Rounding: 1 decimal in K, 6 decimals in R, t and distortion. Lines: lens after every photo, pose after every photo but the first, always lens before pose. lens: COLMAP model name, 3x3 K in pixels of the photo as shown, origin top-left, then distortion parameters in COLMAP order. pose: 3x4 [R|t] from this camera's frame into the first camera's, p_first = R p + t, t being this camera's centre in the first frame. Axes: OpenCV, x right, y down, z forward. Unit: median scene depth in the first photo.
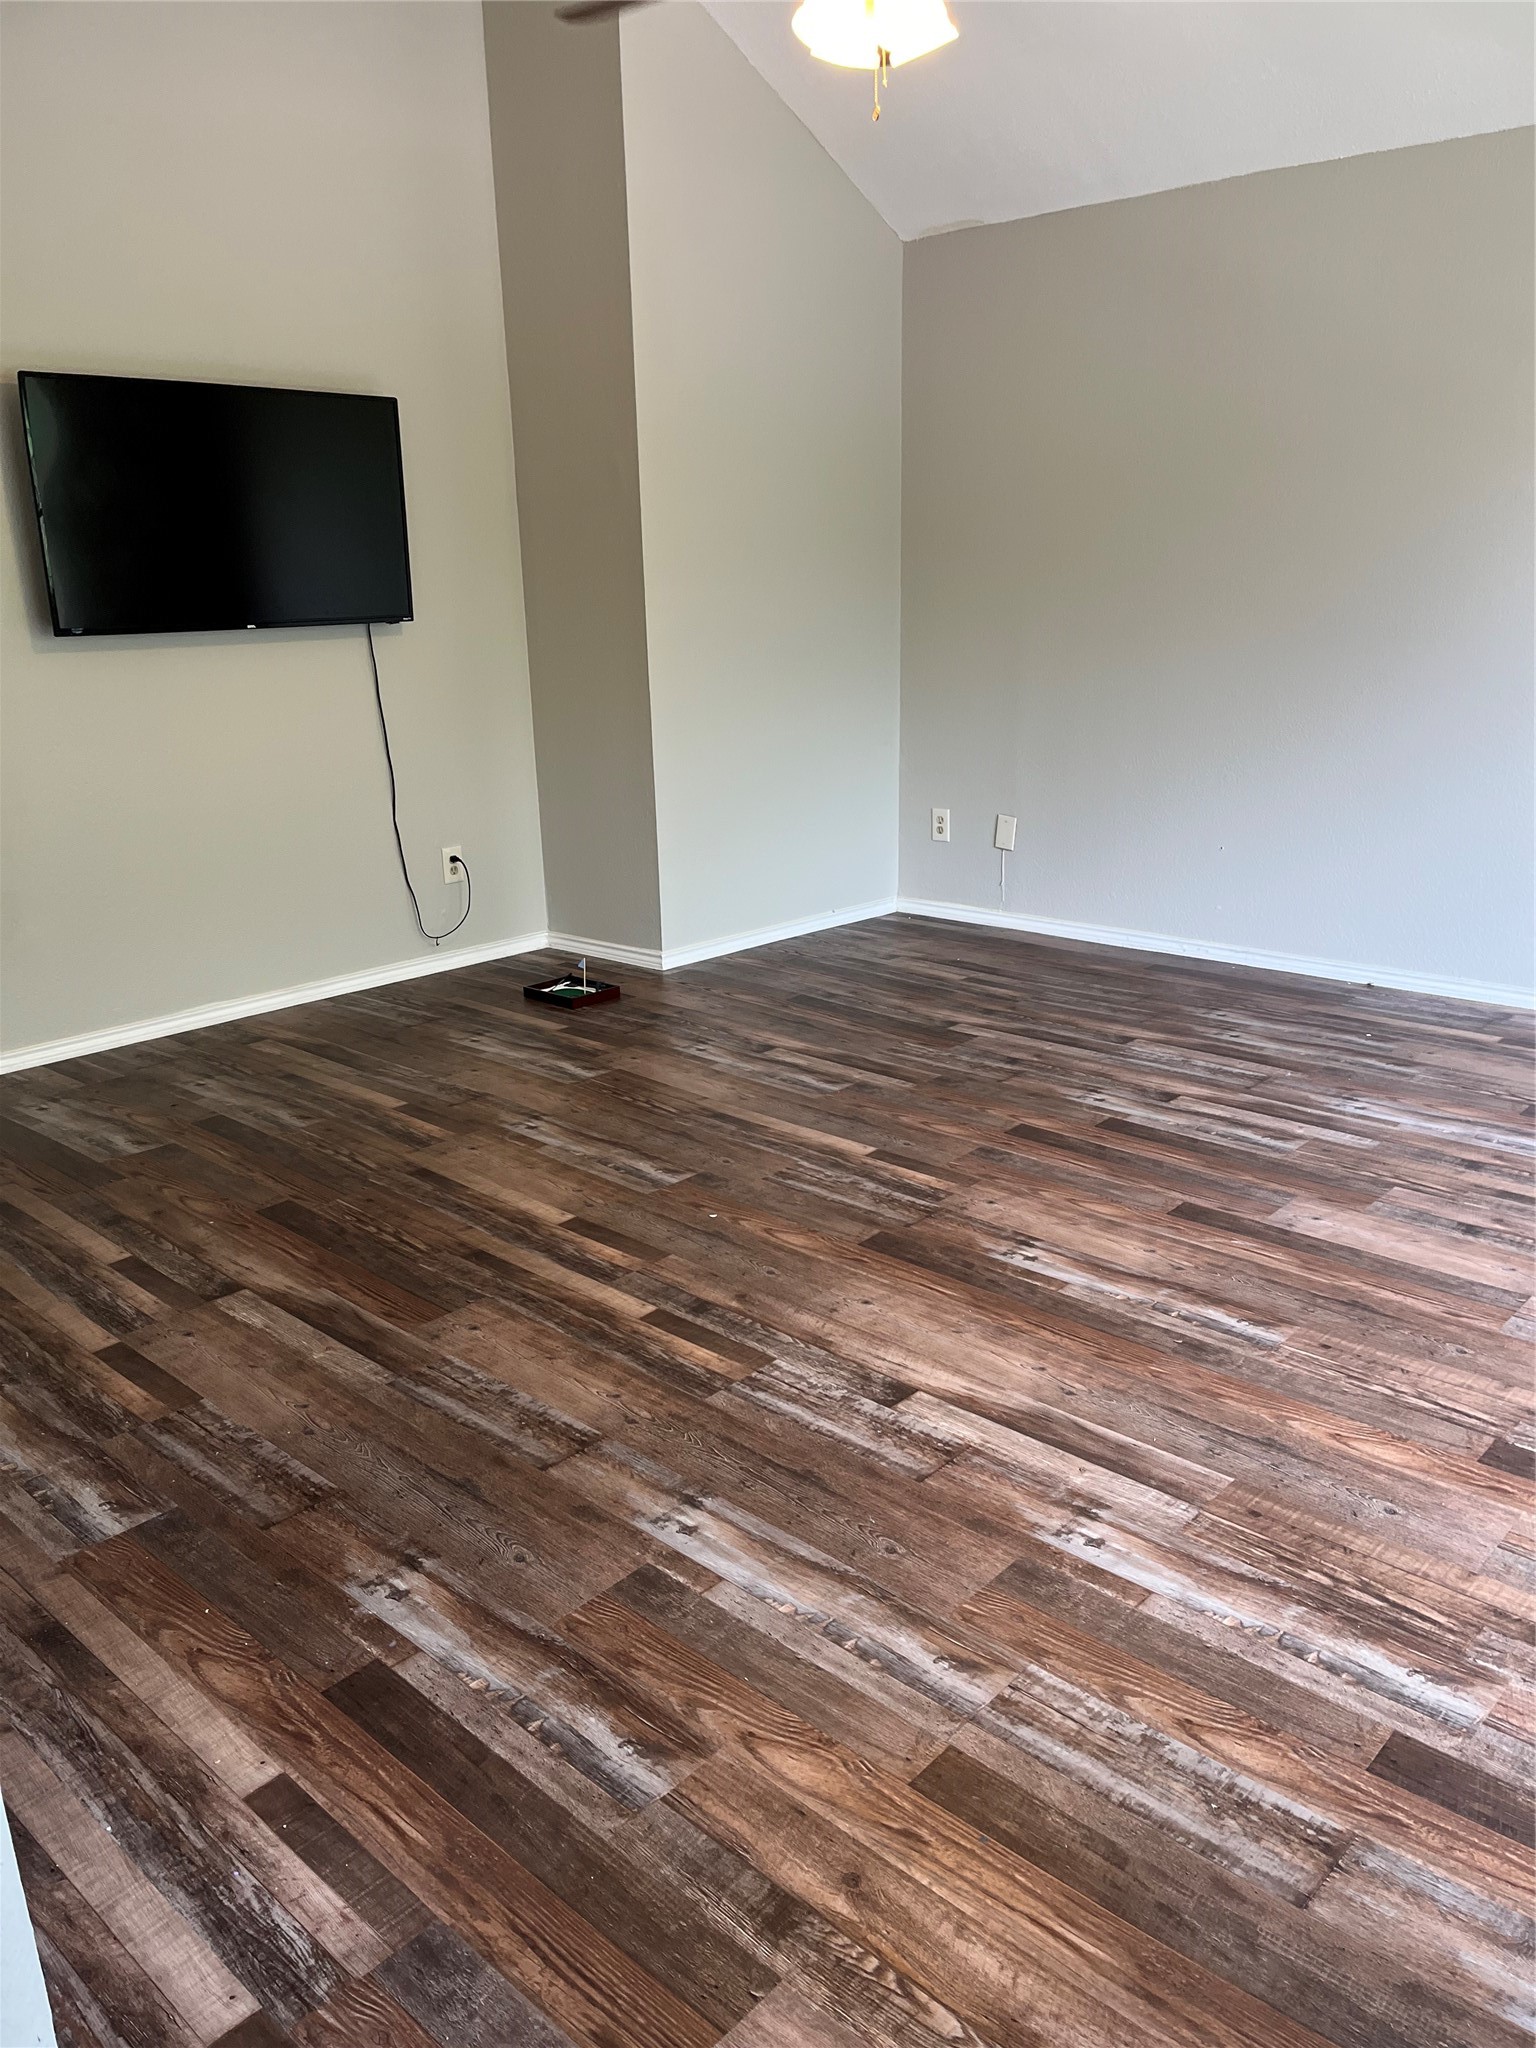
lens RADIAL K [[1561.4, 0, 754.9], [0, 1561.4, 1021.1], [0, 0, 1]] dist [0.036673, -0.038752]
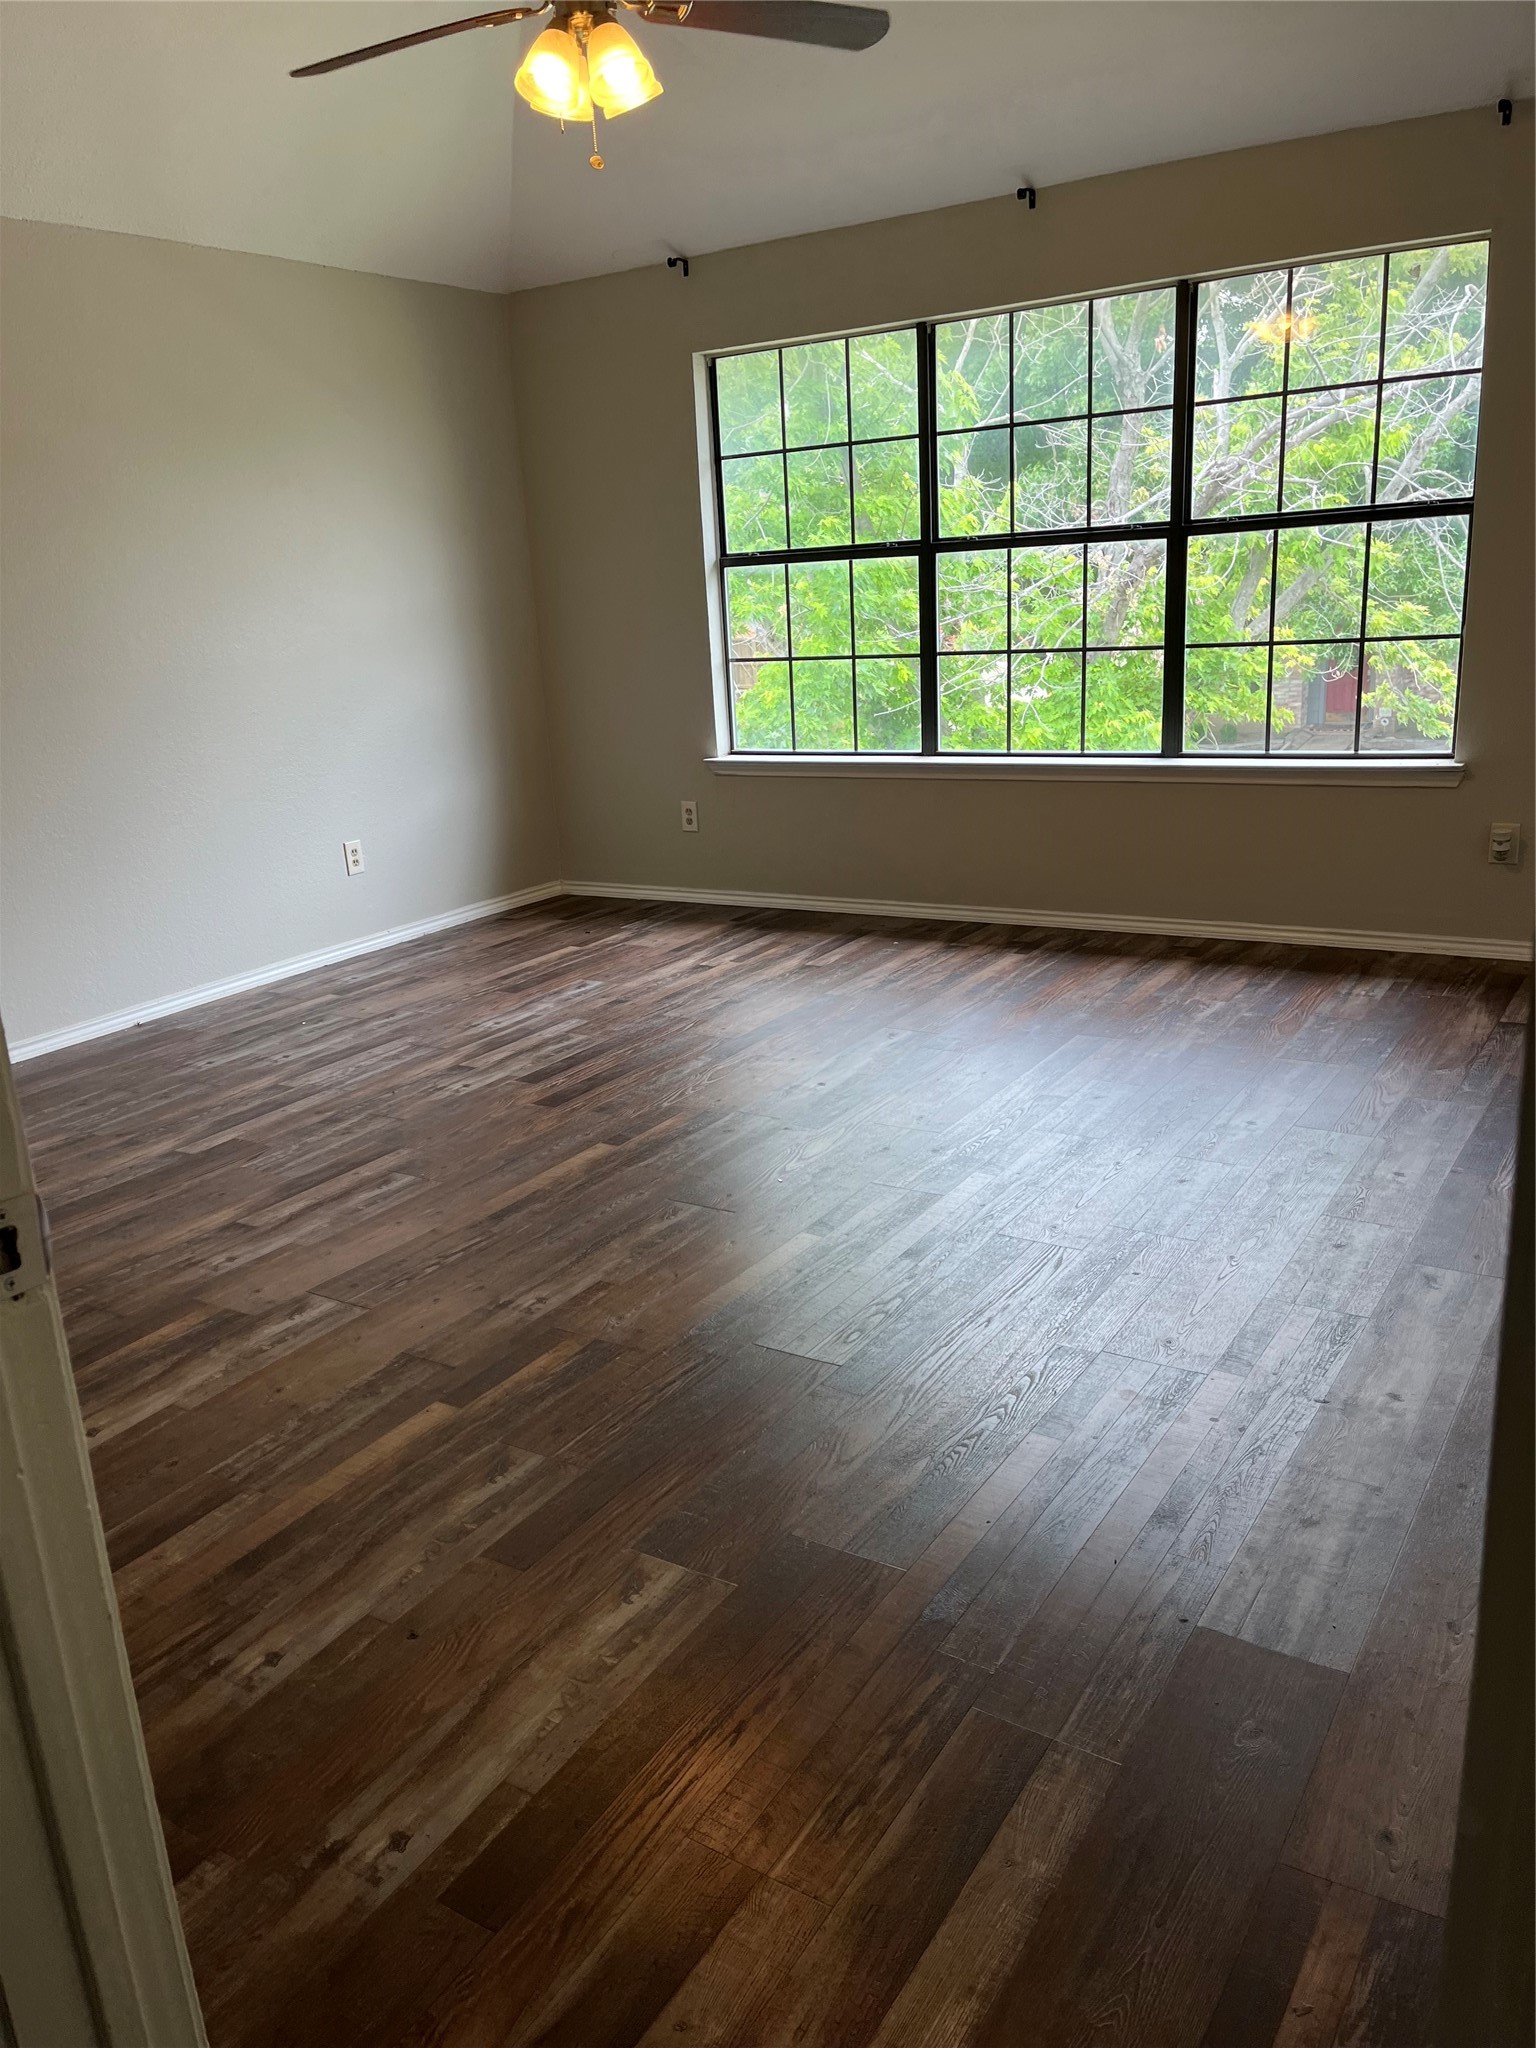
lens RADIAL K [[1561.4, 0, 755.5], [0, 1561.4, 1030.7], [0, 0, 1]] dist [0.036673, -0.038752]
pose [[-0.197589, -0.240868, 0.950232, -0.797844], [0.326797, 0.897708, 0.295508, -0.226577], [-0.924209, 0.368922, -0.098663, 0.848683]]
